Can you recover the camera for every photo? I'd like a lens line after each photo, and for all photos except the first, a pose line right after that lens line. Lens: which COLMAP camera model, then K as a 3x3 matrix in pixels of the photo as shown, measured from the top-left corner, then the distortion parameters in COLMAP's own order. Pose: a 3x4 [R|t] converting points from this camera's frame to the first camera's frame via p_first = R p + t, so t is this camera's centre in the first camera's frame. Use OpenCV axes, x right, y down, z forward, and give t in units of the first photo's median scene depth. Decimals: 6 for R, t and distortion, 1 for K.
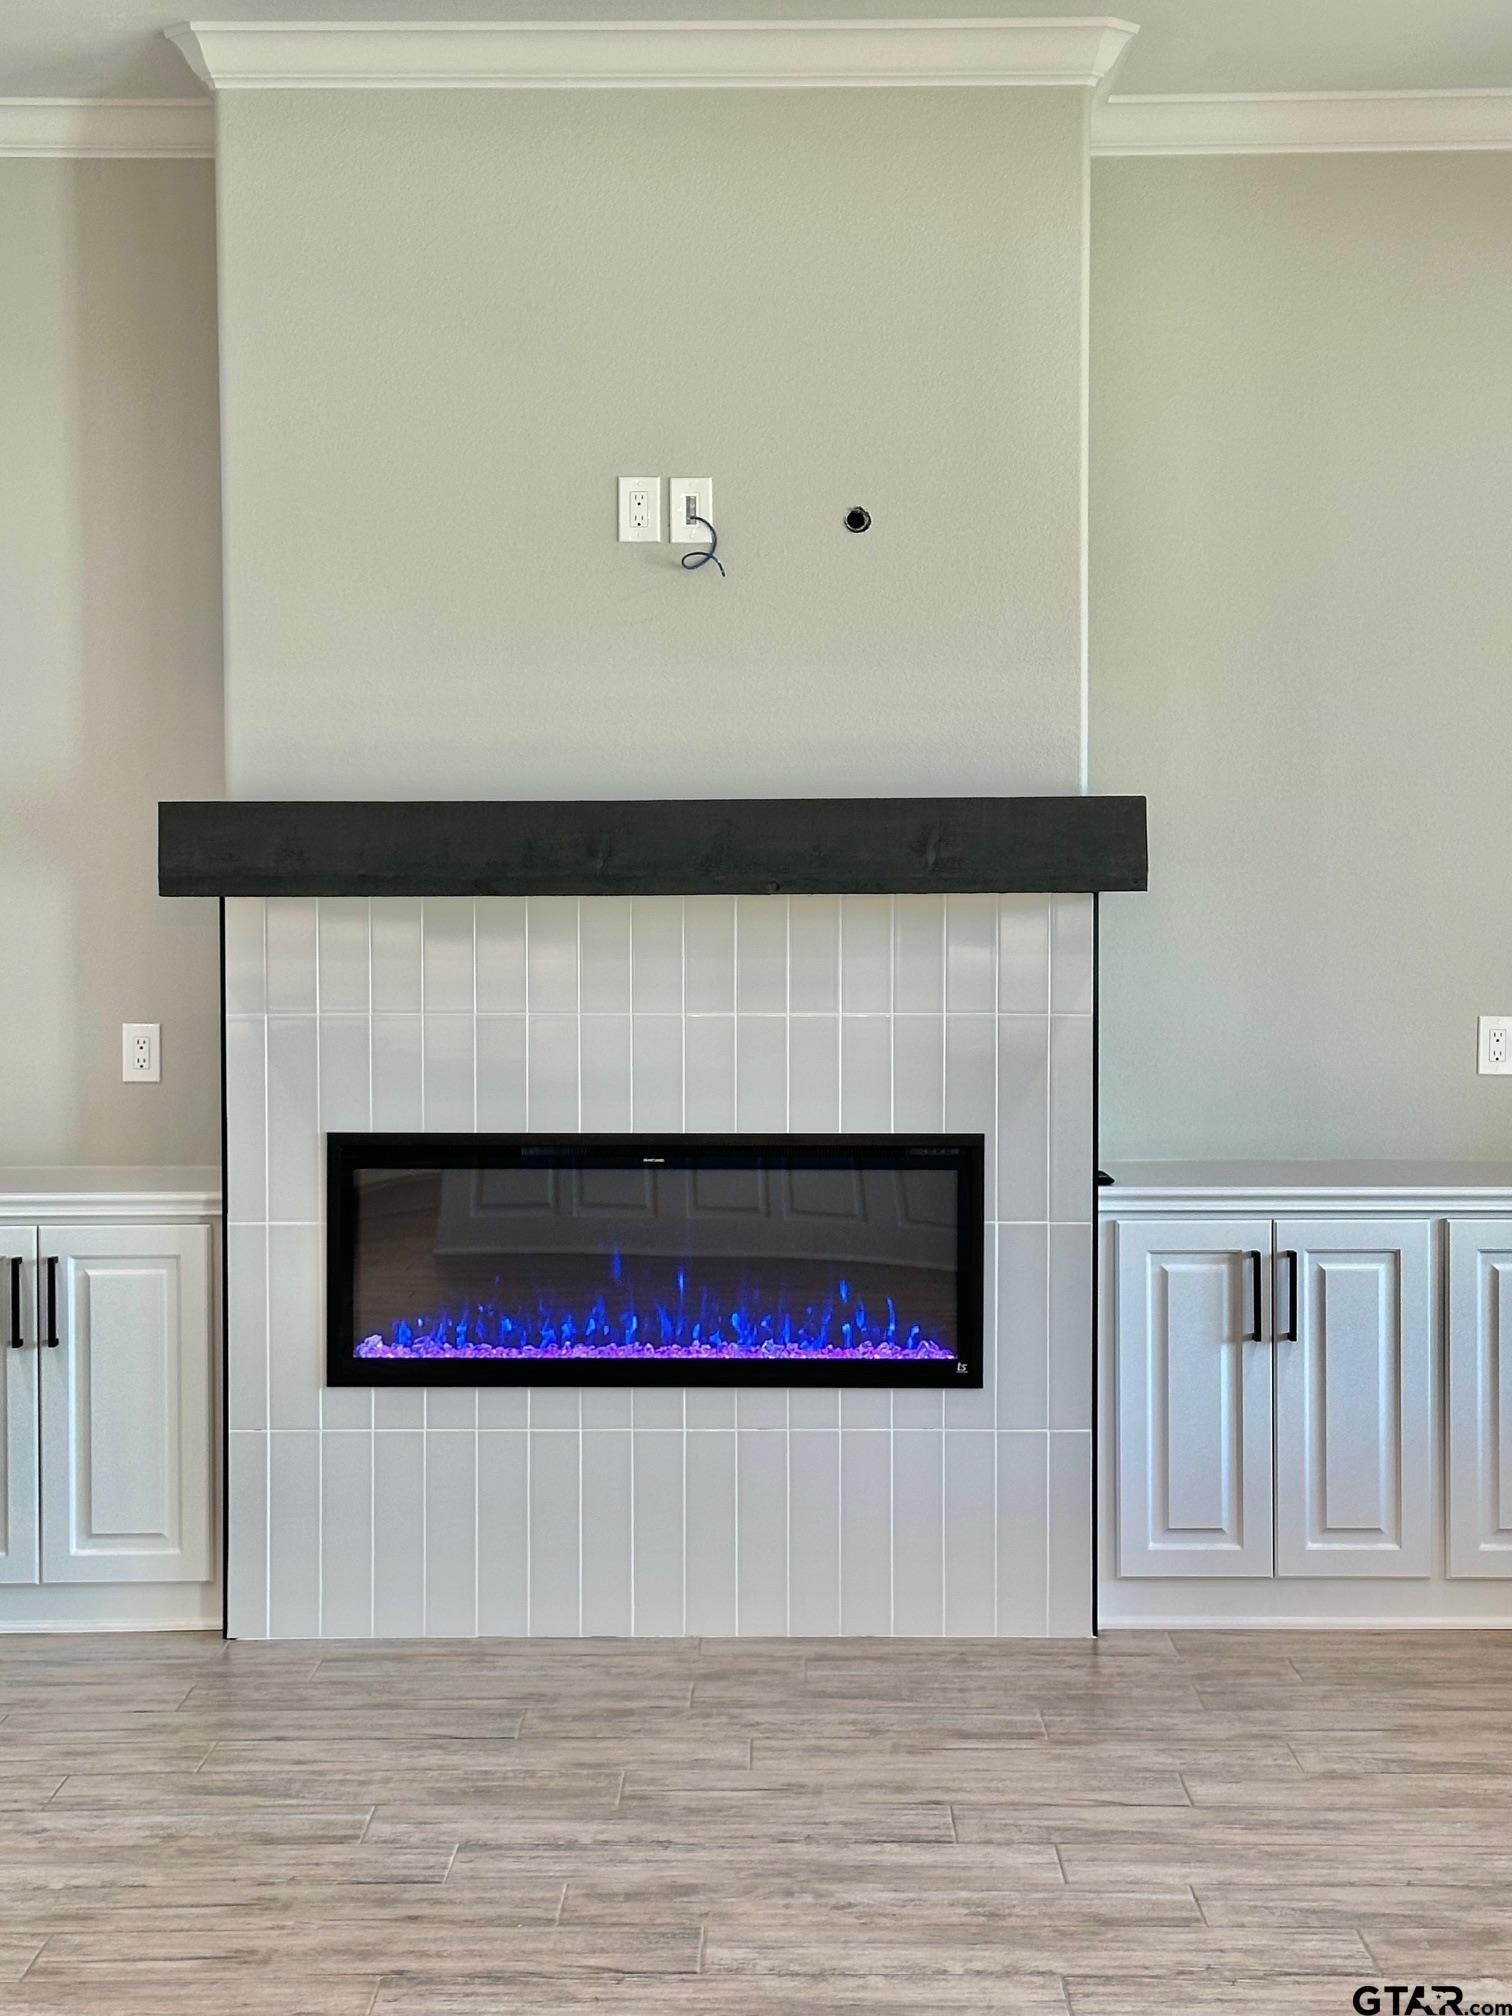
lens RADIAL K [[3308.7, 0, 773.0], [0, 3308.7, 1024.1], [0, 0, 1]] dist [0.171405, 0.000000]
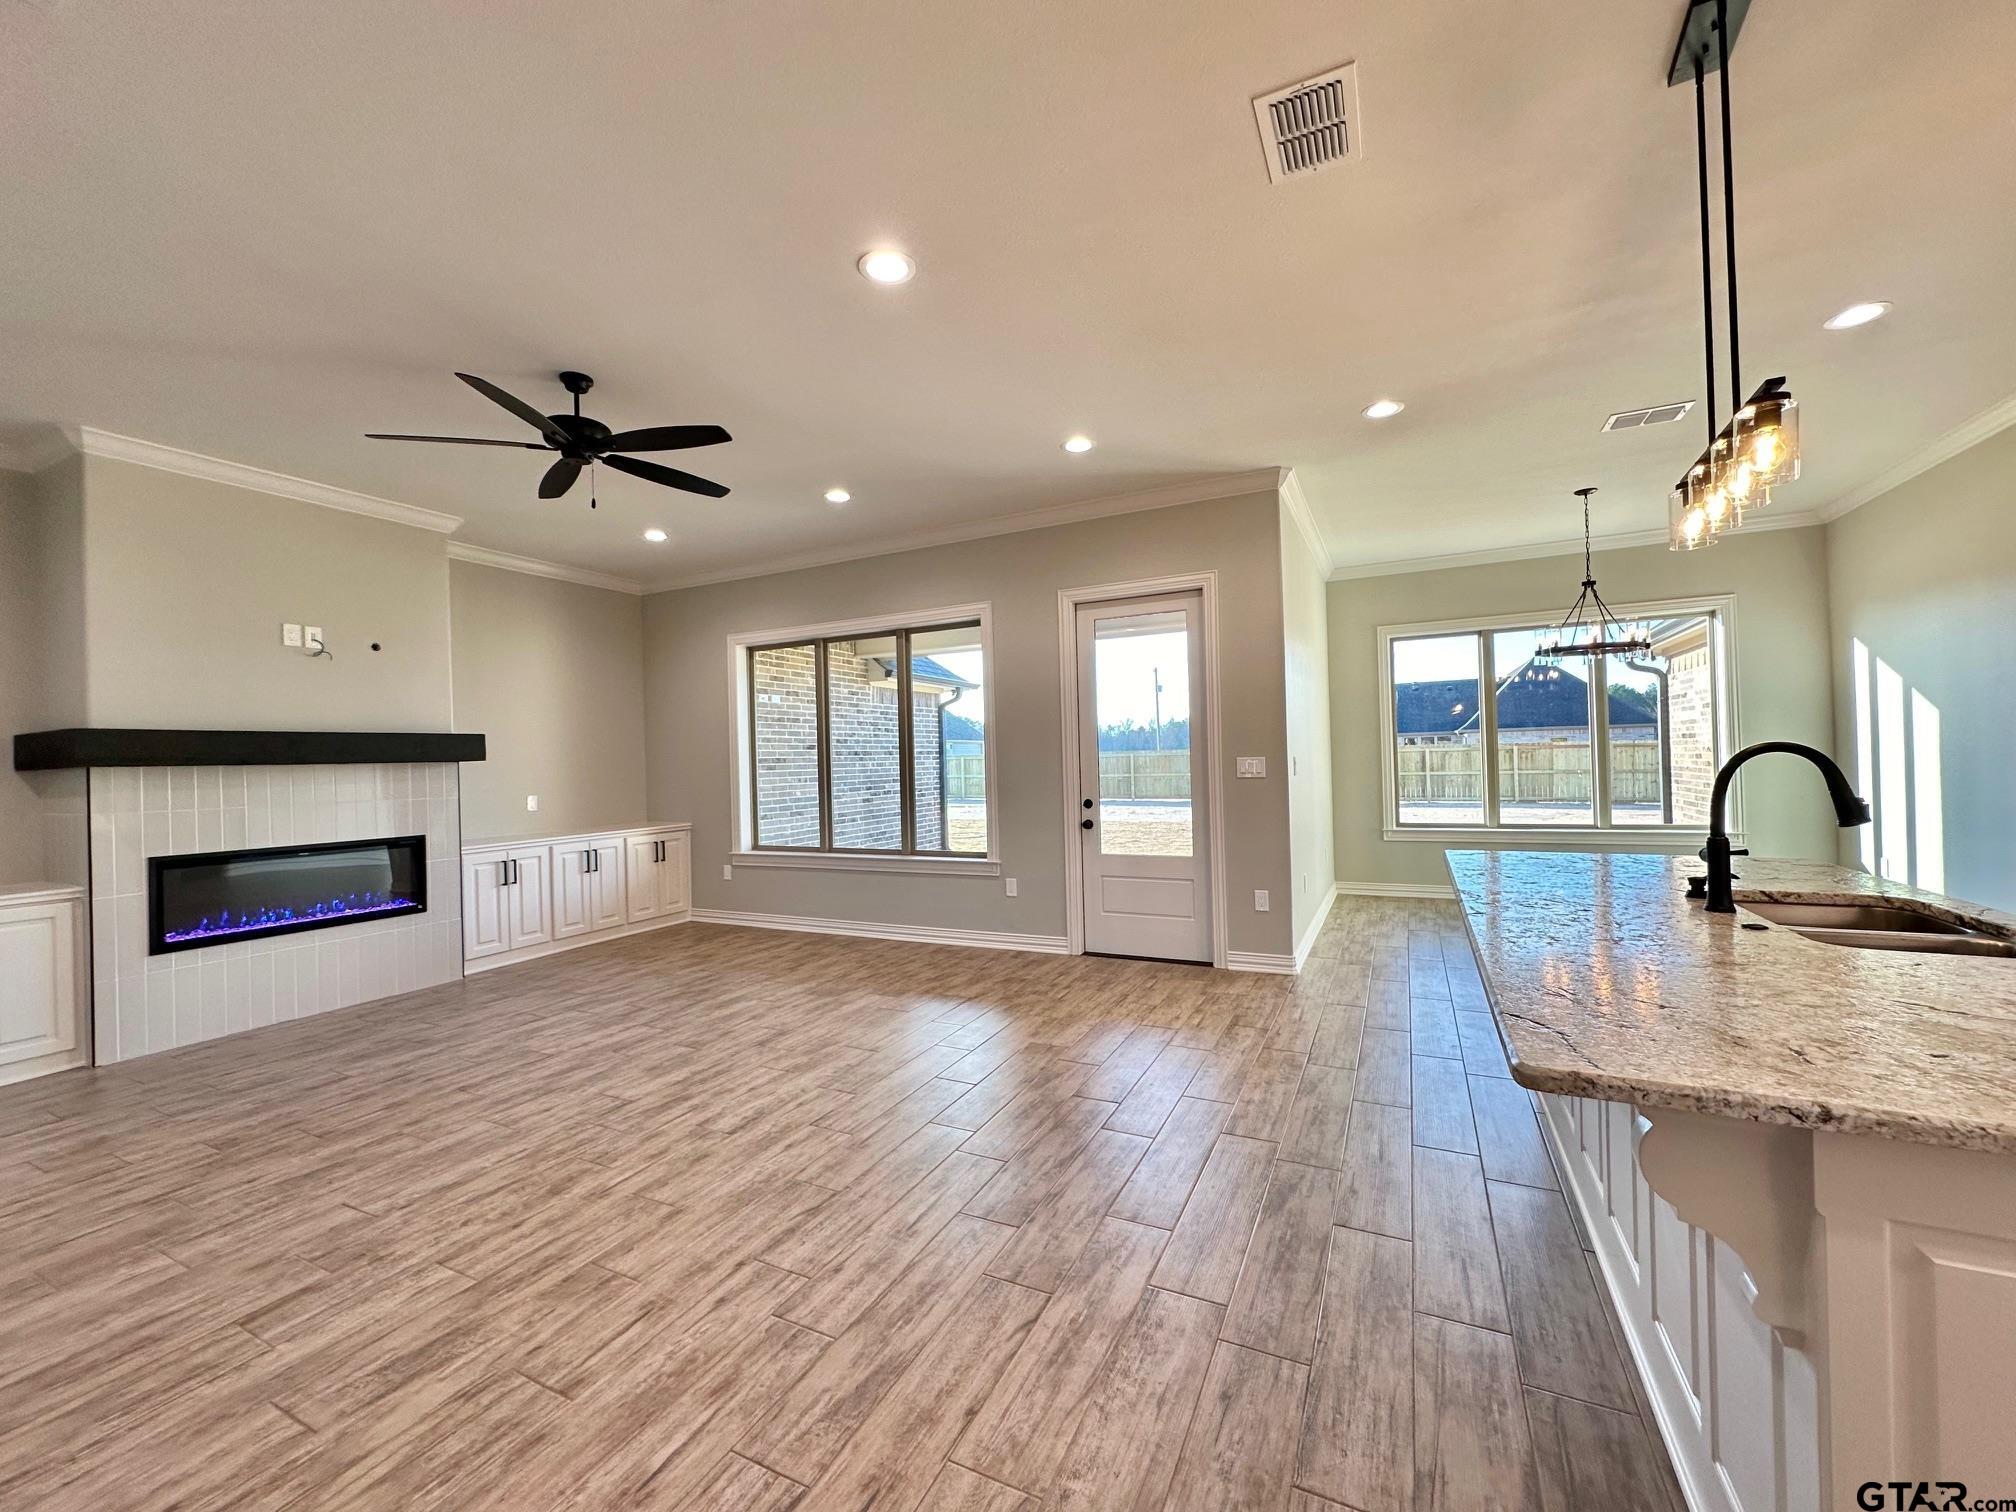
lens RADIAL K [[801.7, 0, 1007.1], [0, 801.7, 755.5], [0, 0, 1]] dist [-0.003798, 0.000846]
pose [[0.439421, -0.004249, 0.898271, -0.400379], [0.064617, 0.997548, -0.026891, 0.013107], [-0.895954, 0.069860, 0.438618, 0.119366]]
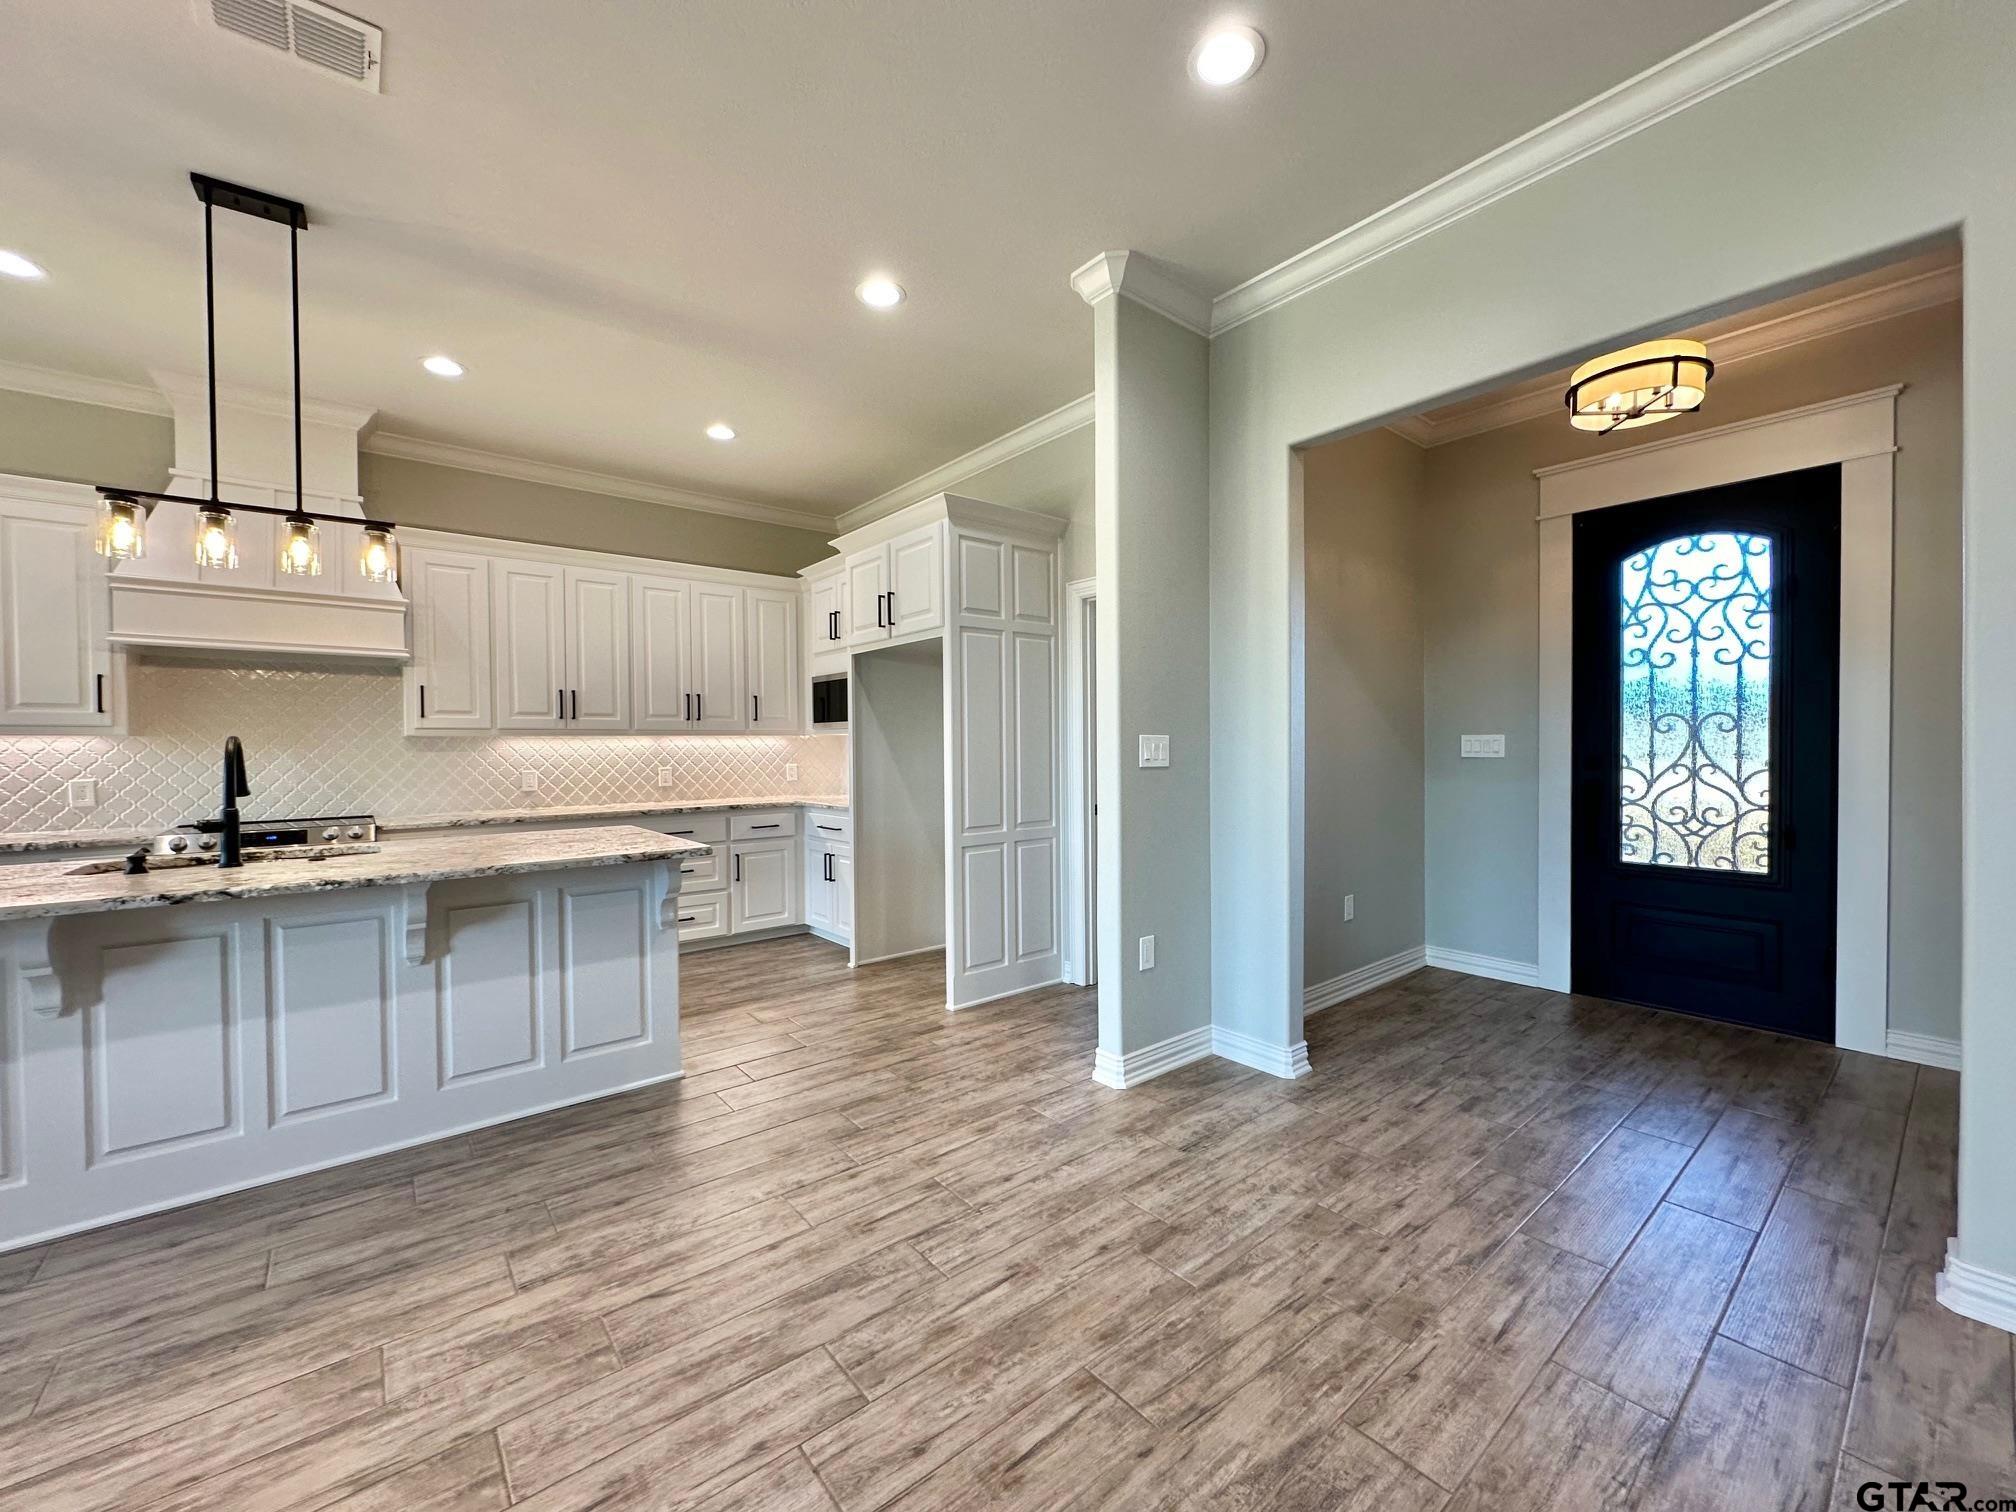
lens RADIAL K [[801.7, 0, 1007.2], [0, 801.7, 756.7], [0, 0, 1]] dist [-0.003798, 0.000846]
pose [[-0.770335, 0.020454, -0.637311, -0.044588], [-0.014476, 0.998667, 0.049549, 0.003512], [0.637475, 0.047395, -0.769012, 0.557026]]
